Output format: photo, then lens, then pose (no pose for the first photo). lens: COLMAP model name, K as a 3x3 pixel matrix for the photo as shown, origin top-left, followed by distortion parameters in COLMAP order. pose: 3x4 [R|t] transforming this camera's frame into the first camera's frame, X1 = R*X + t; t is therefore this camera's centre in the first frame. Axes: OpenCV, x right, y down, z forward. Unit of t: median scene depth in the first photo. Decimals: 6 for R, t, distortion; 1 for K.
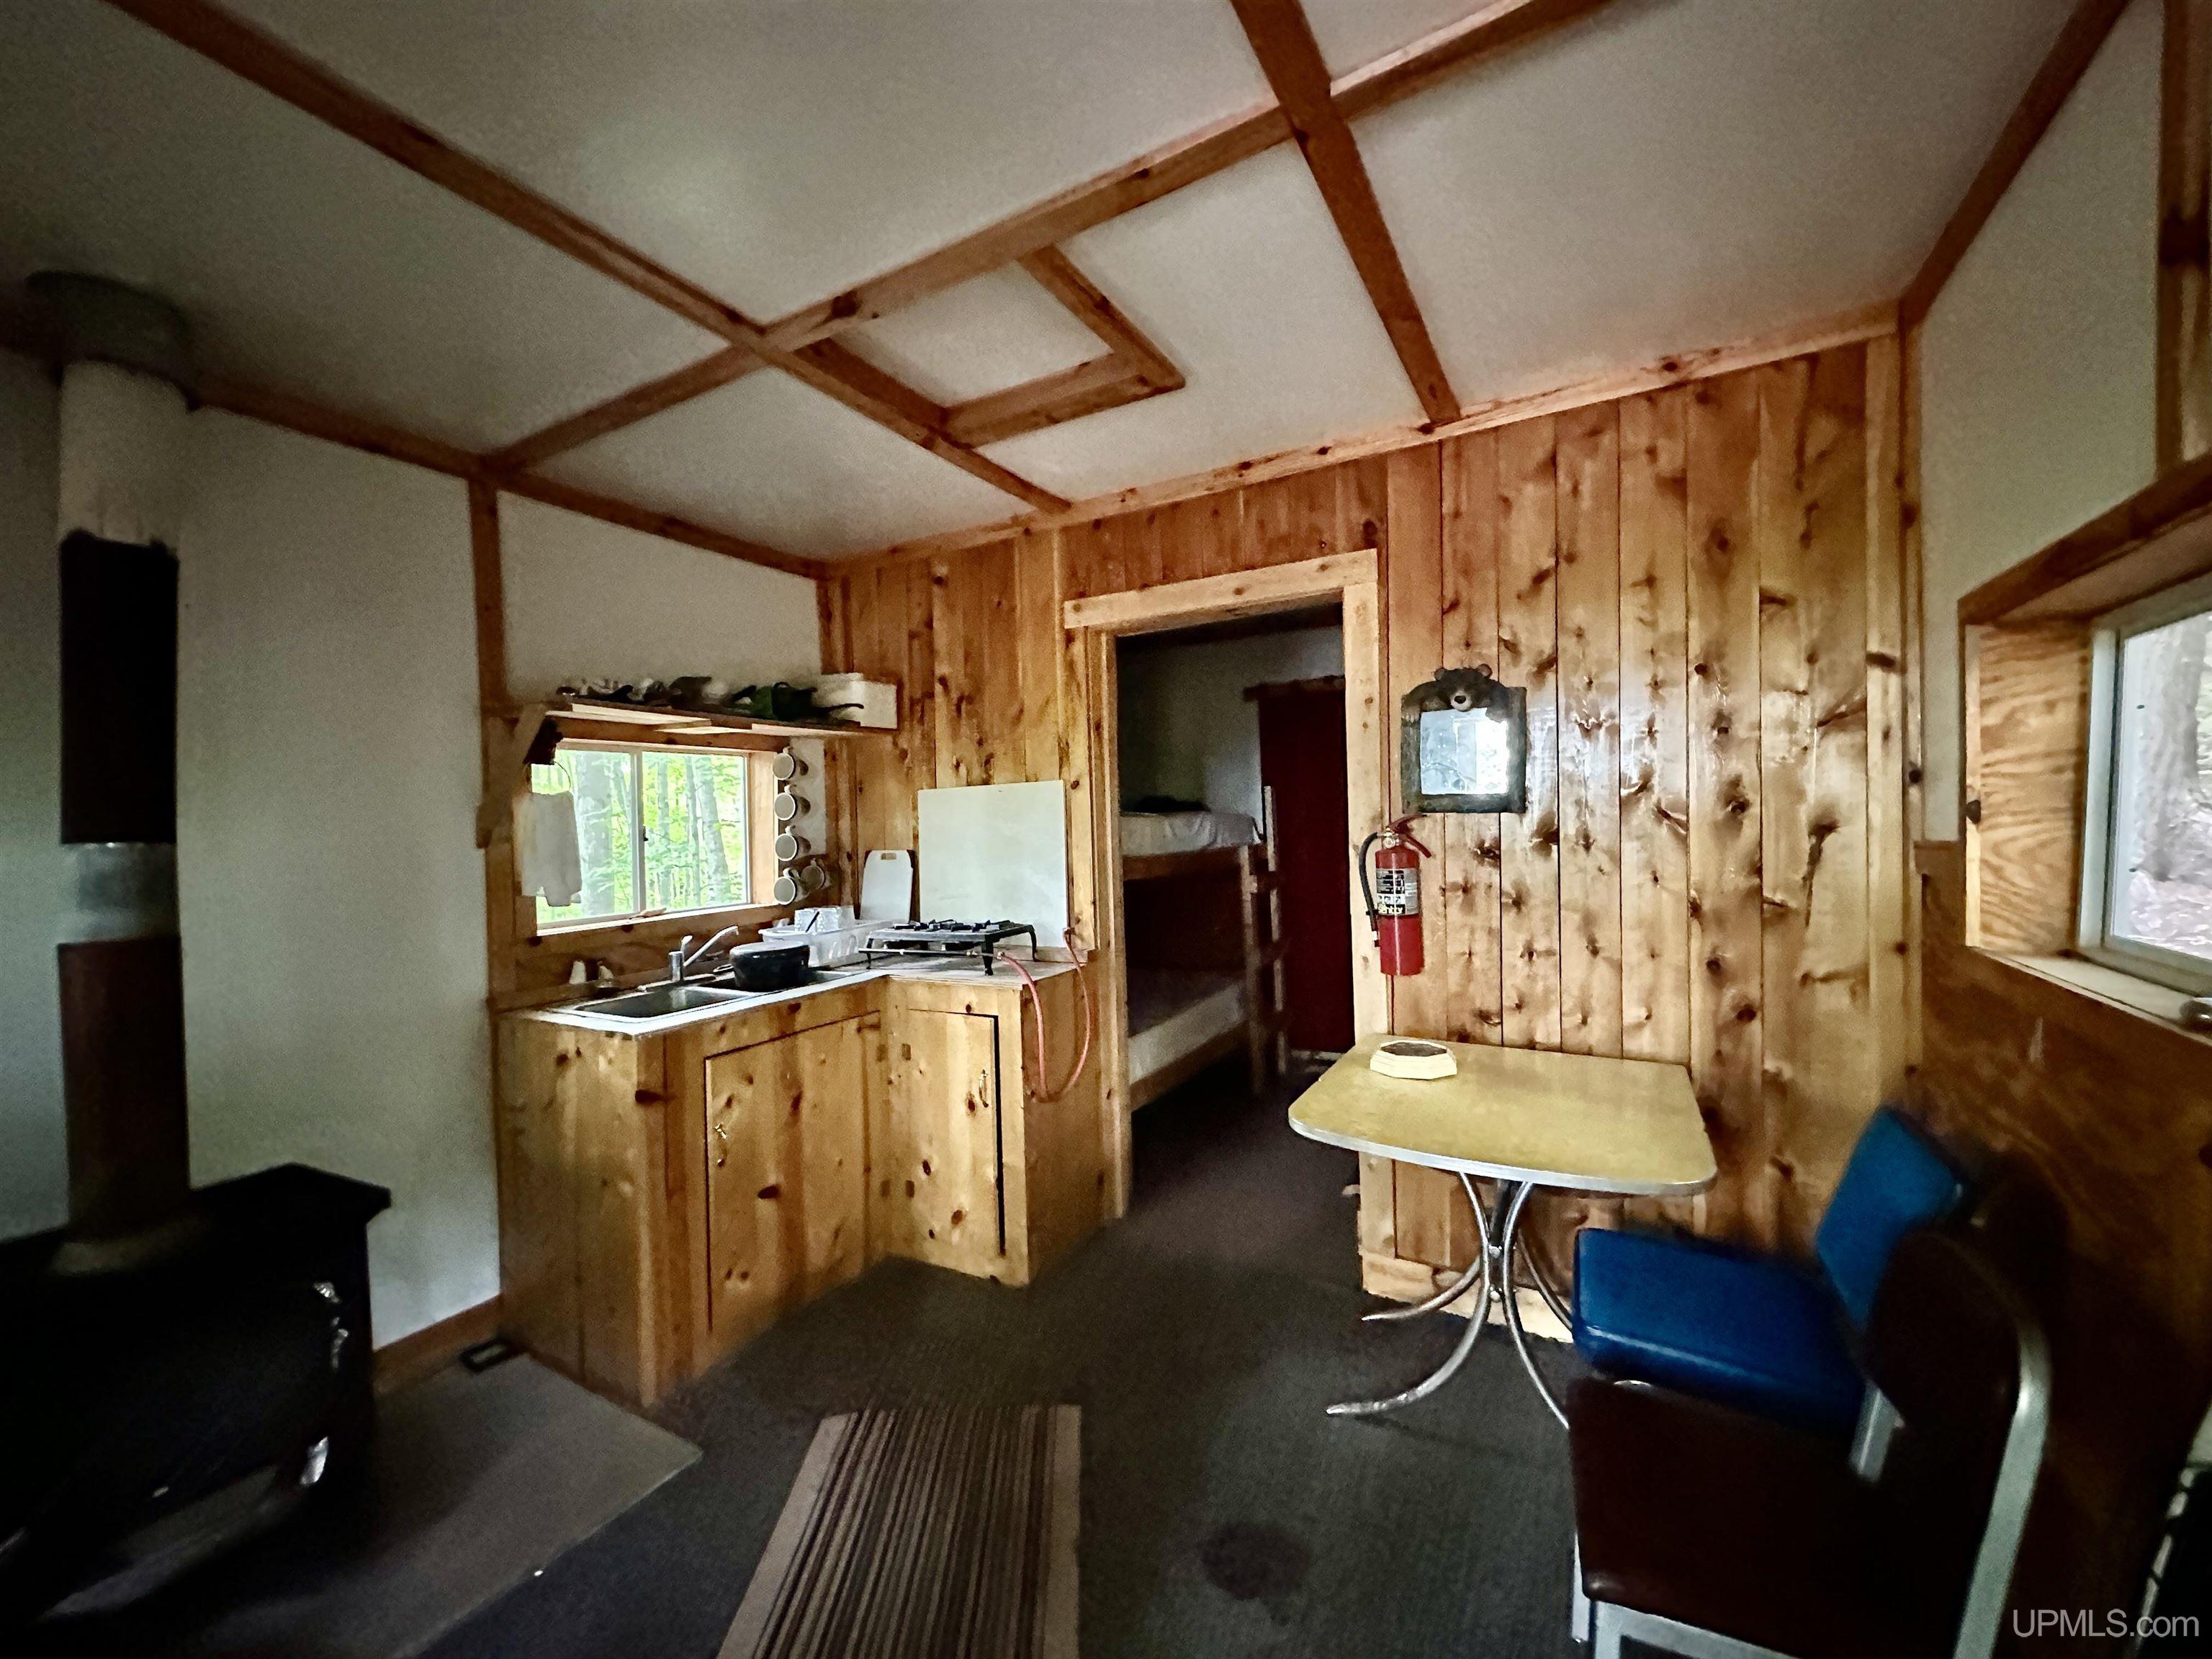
lens RADIAL K [[880.5, 0, 1106.0], [0, 880.5, 829.5], [0, 0, 1]] dist [-0.000098, -0.000046]
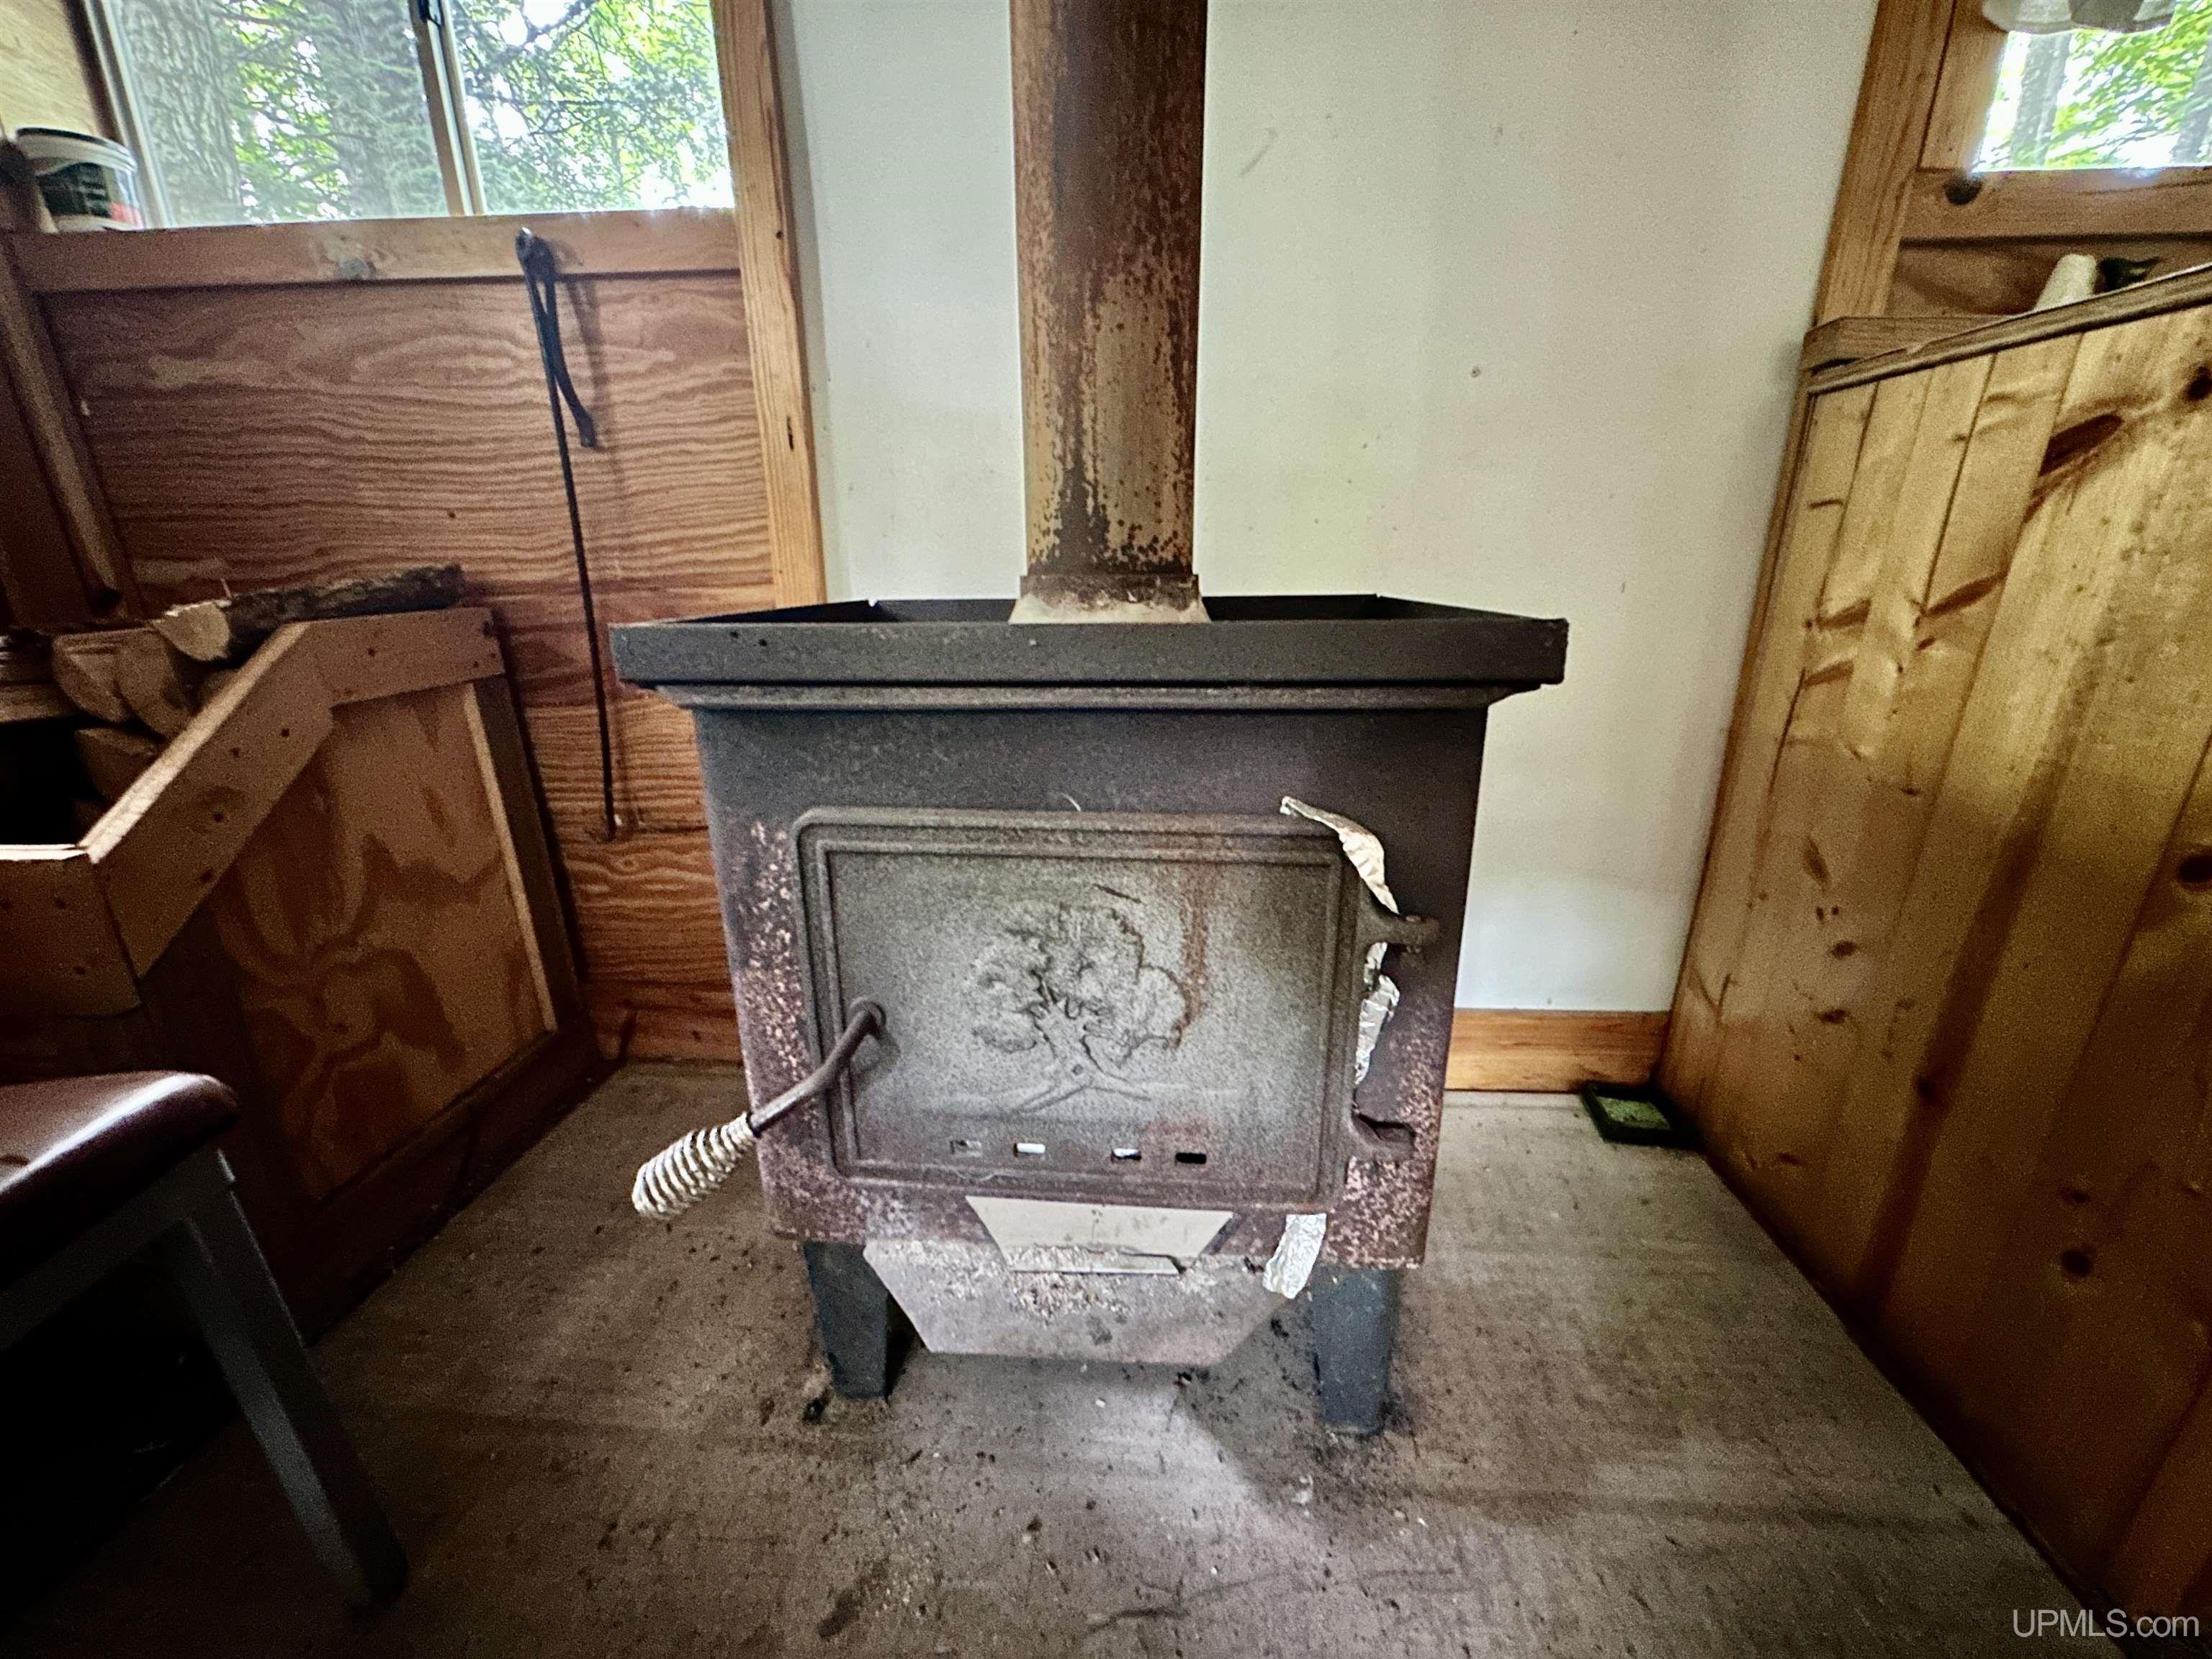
lens RADIAL K [[880.5, 0, 1106.0], [0, 880.5, 829.5], [0, 0, 1]] dist [-0.000098, -0.000046]
pose [[0.437928, 0.294511, -0.849401, -0.458272], [-0.012530, 0.946726, 0.321796, 0.287090], [0.898922, -0.130281, 0.418288, 0.548496]]
